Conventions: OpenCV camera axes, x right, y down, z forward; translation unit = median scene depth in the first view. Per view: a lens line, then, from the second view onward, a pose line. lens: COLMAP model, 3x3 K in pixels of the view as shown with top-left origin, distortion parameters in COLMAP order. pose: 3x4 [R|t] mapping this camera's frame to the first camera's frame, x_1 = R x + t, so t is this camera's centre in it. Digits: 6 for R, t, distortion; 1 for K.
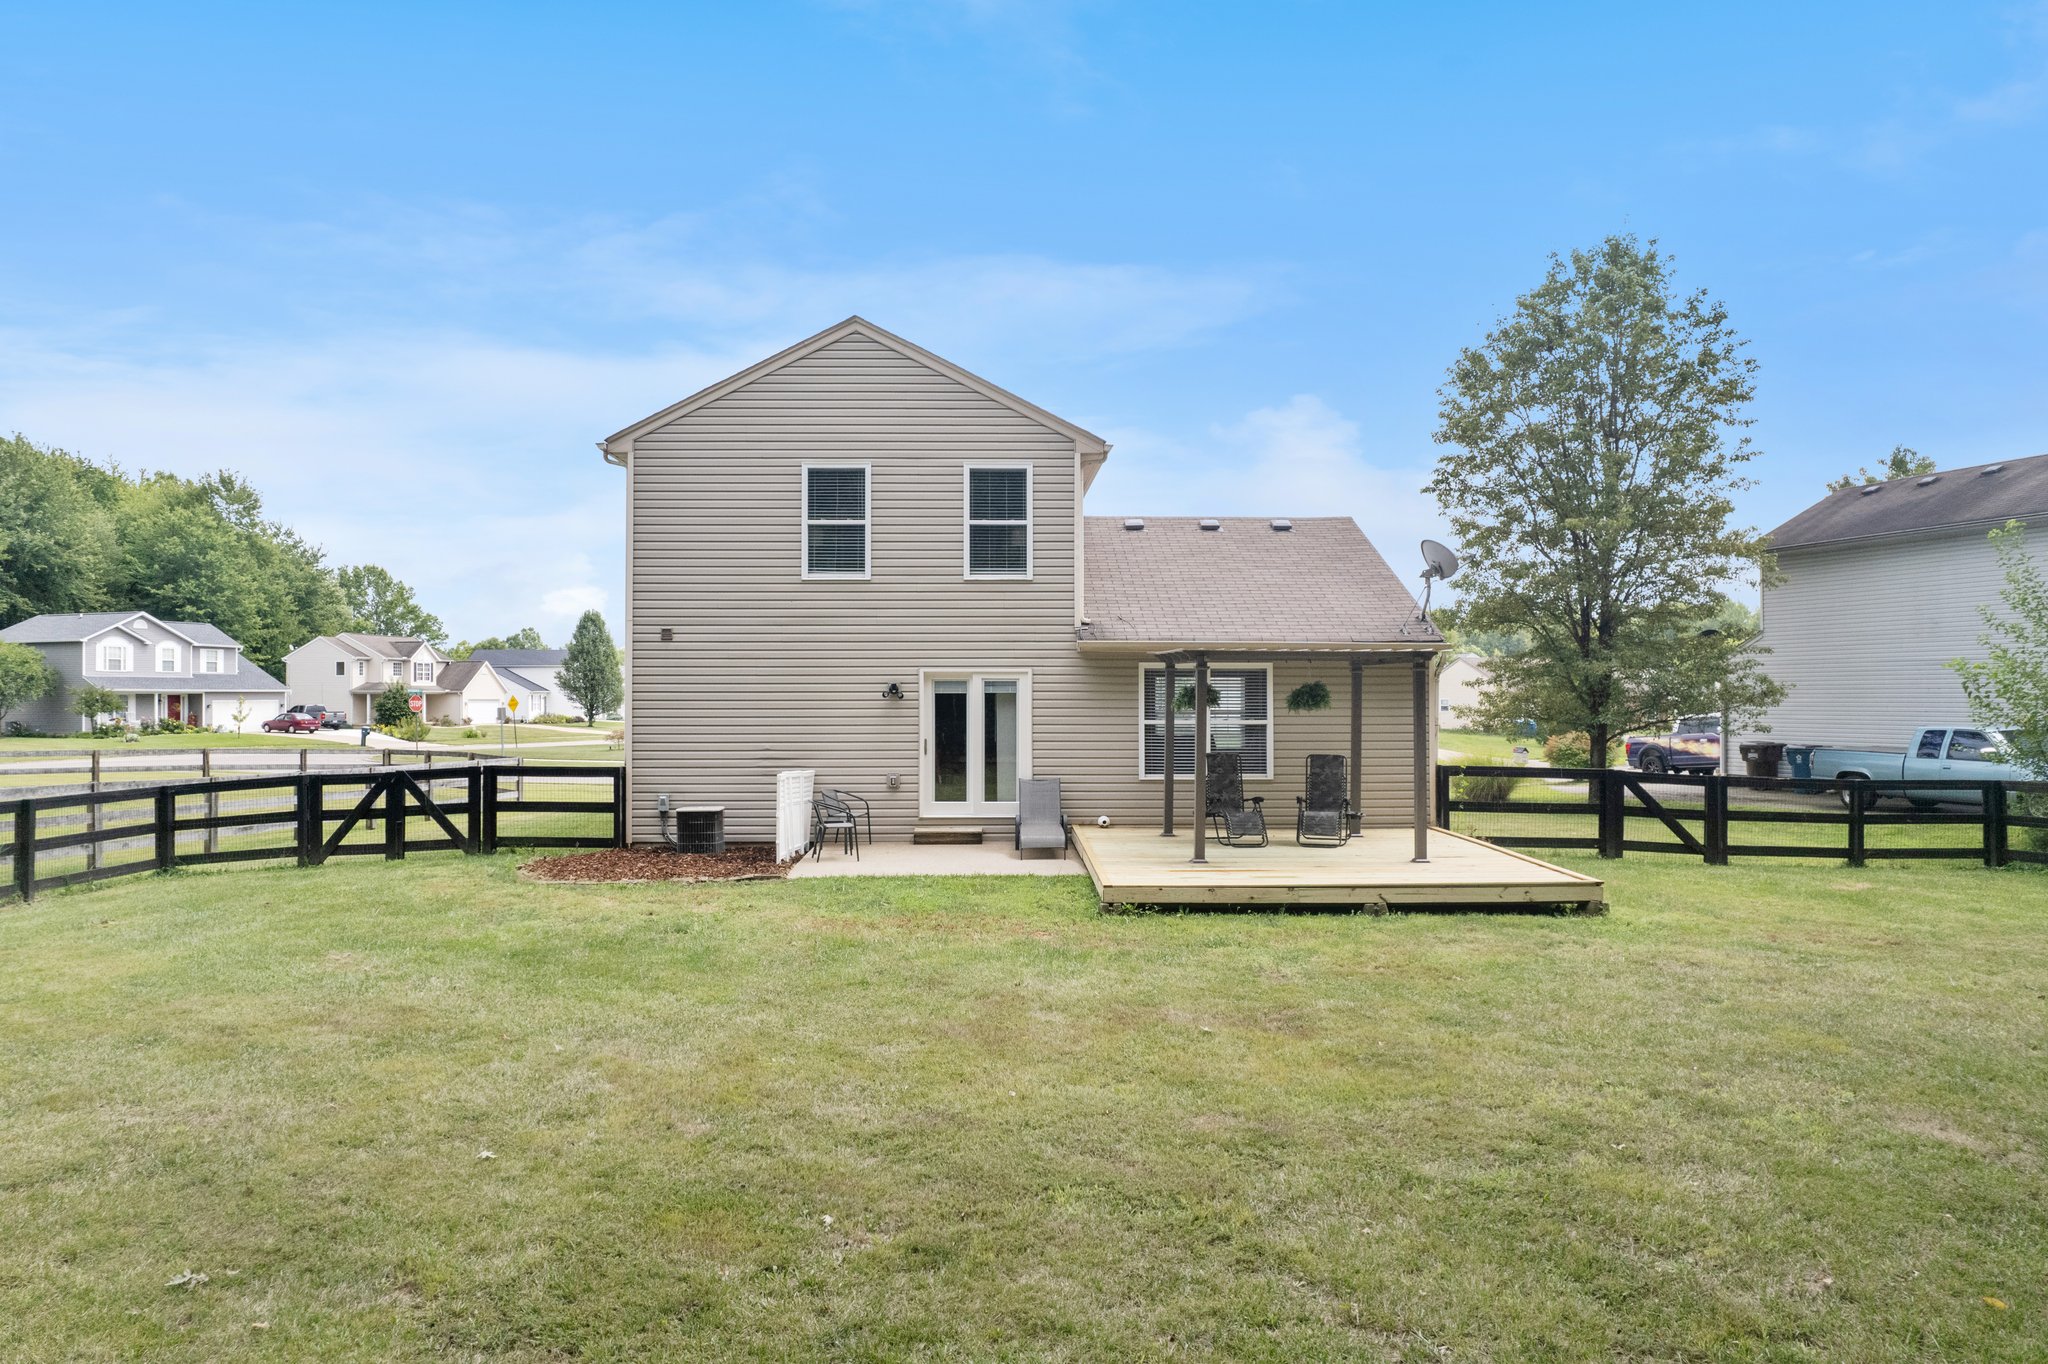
lens RADIAL K [[1308.7, 0, 1037.5], [0, 1308.7, 687.0], [0, 0, 1]] dist [-0.043249, 0.028132]
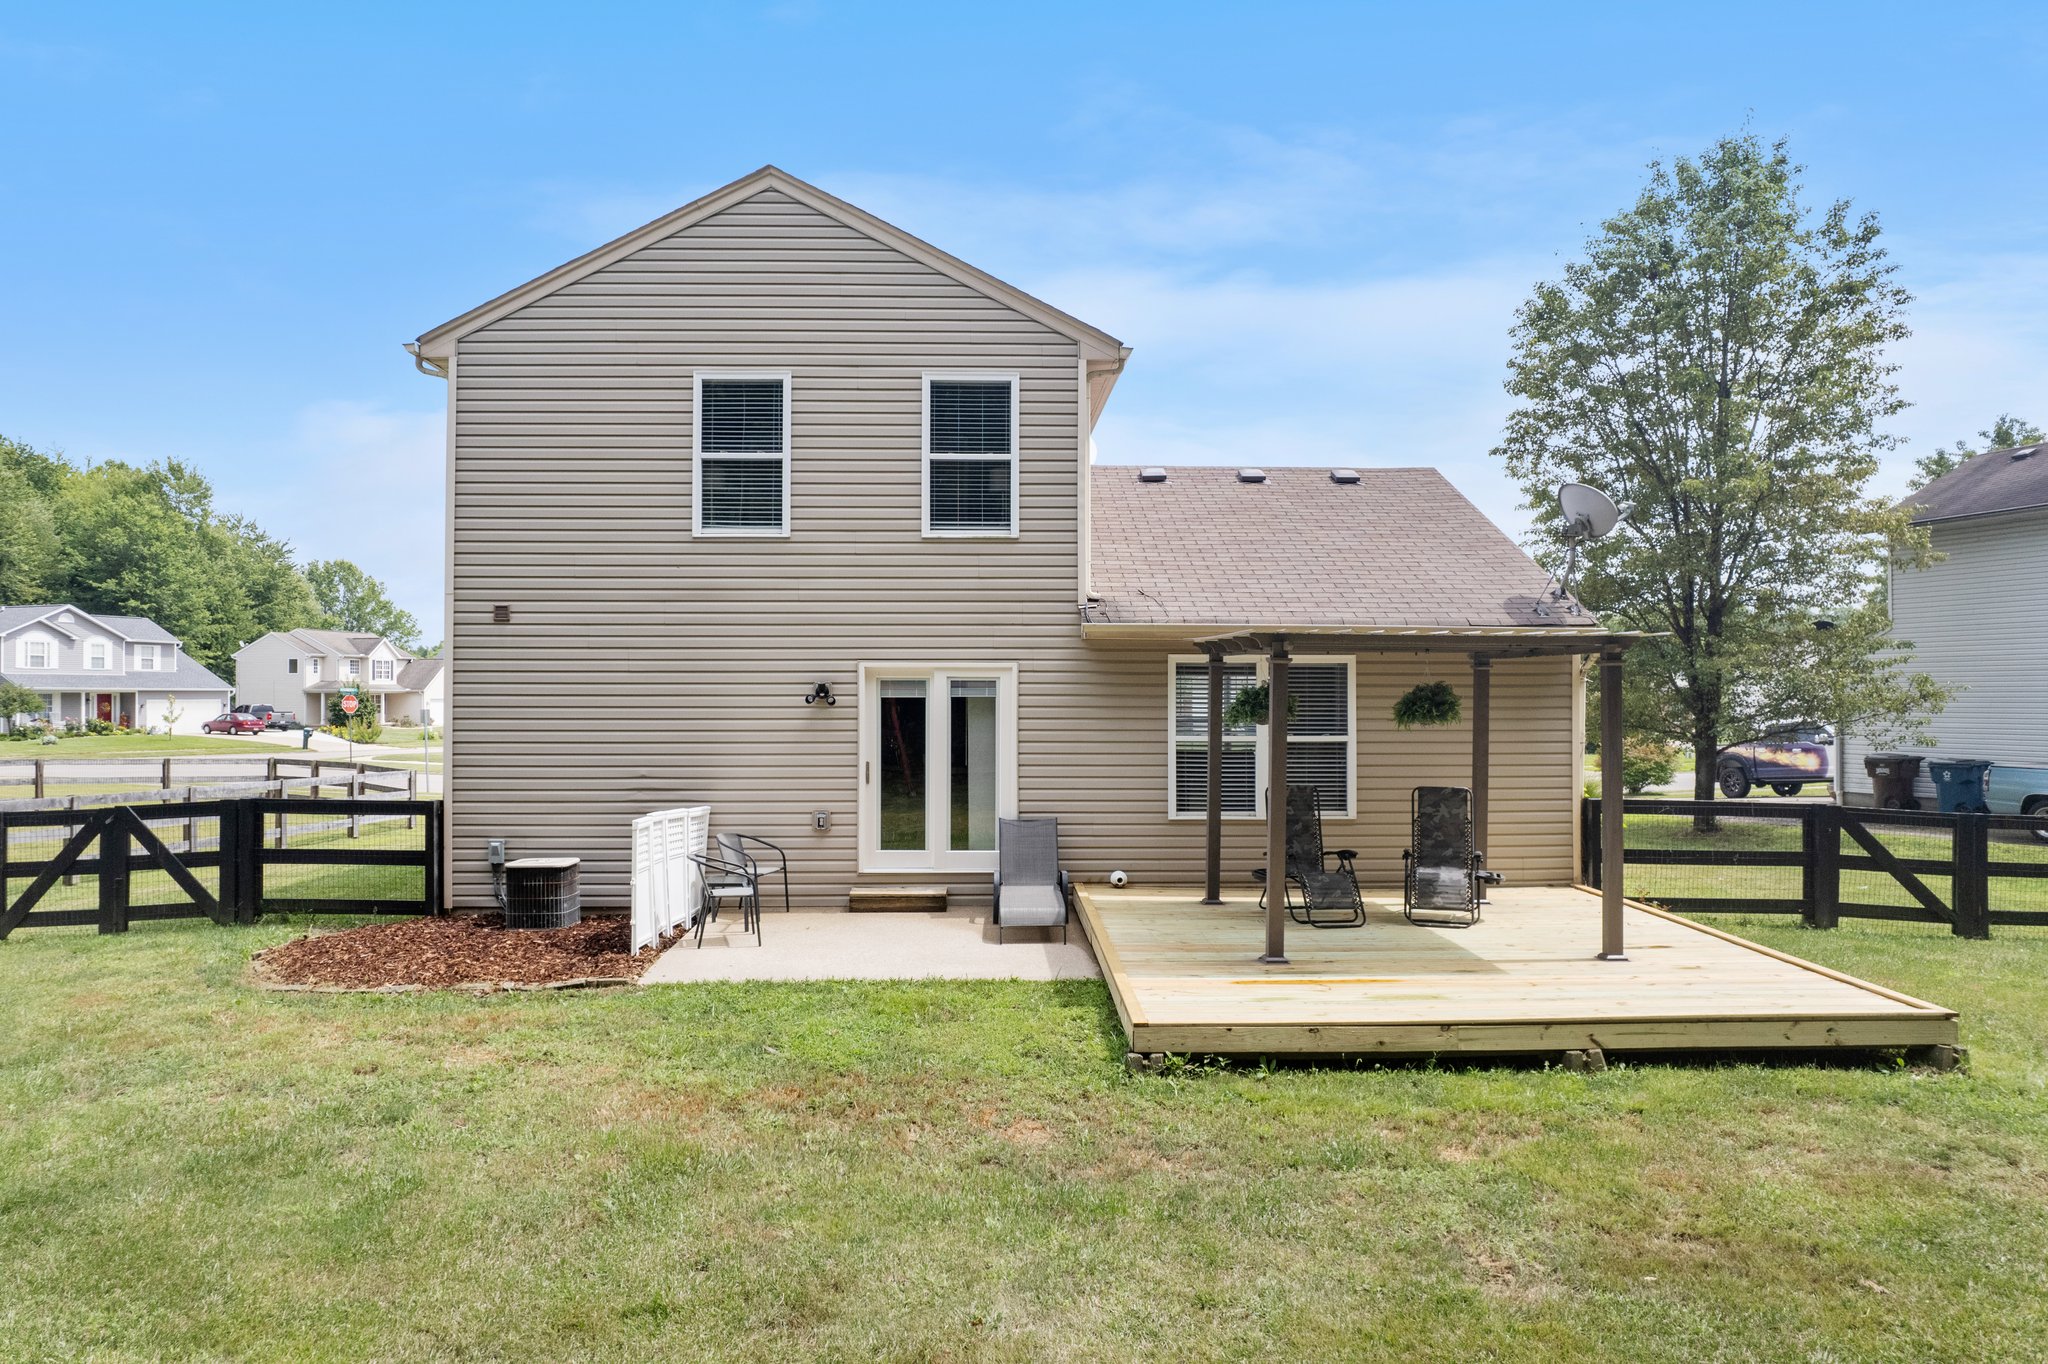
lens RADIAL K [[1308.7, 0, 1033.5], [0, 1308.7, 683.5], [0, 0, 1]] dist [-0.043249, 0.028132]
pose [[0.999993, 0.001474, 0.003362, 0.001960], [-0.001466, 0.999996, -0.002526, -0.001078], [-0.003366, 0.002521, 0.999991, 0.291404]]
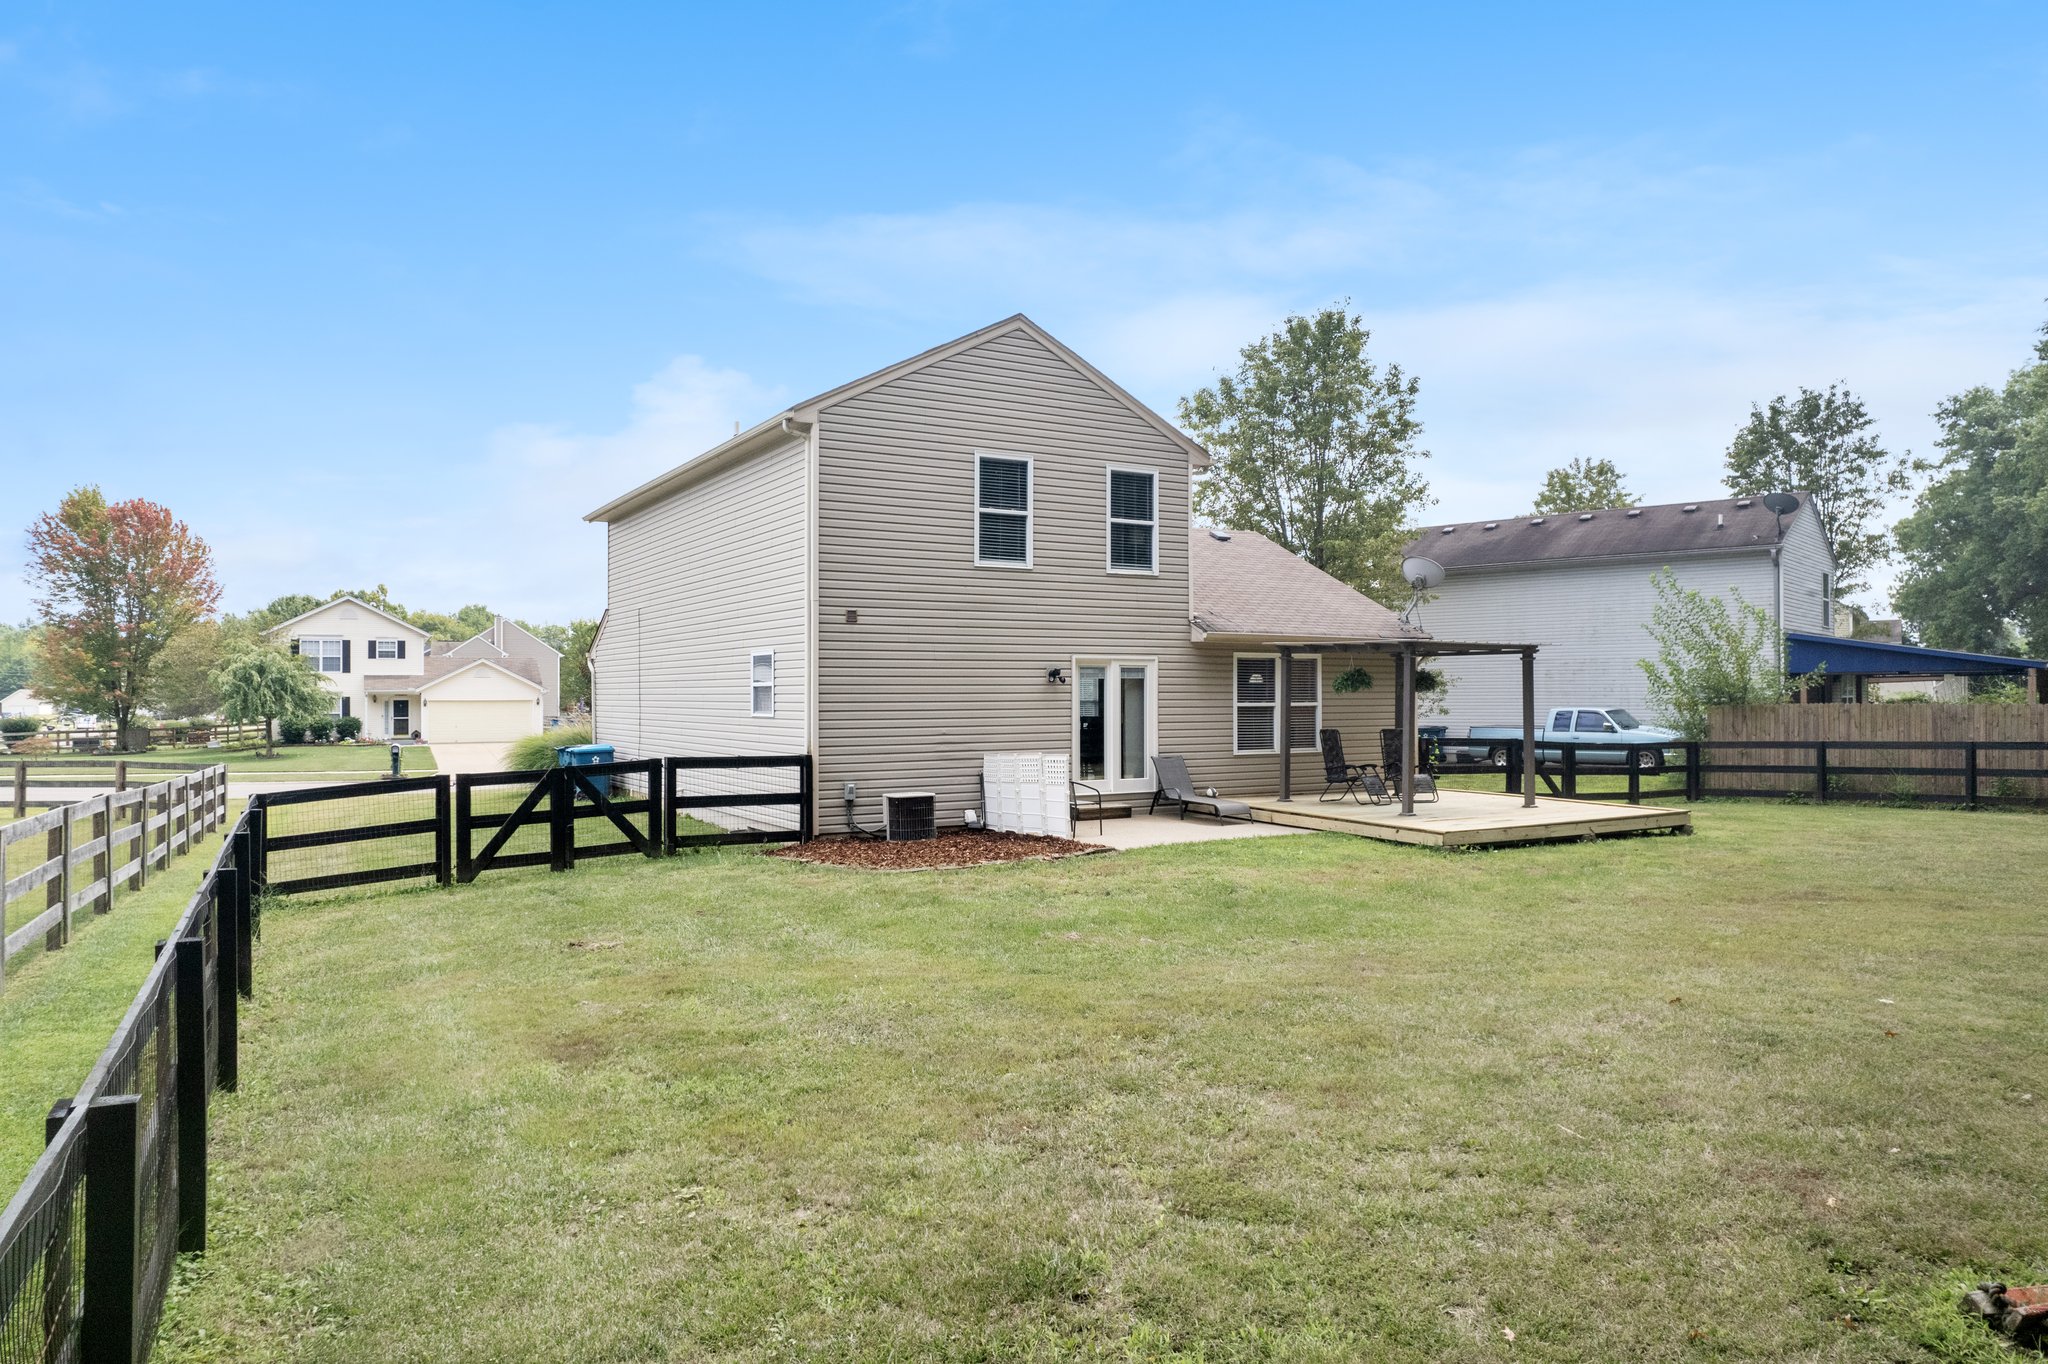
lens RADIAL K [[1308.7, 0, 1045.2], [0, 1308.7, 689.3], [0, 0, 1]] dist [-0.043249, 0.028132]
pose [[0.871535, -0.000863, 0.490333, -0.628259], [0.000505, 0.999999, 0.000864, 0.012758], [-0.490334, -0.000506, 0.871535, 0.087311]]
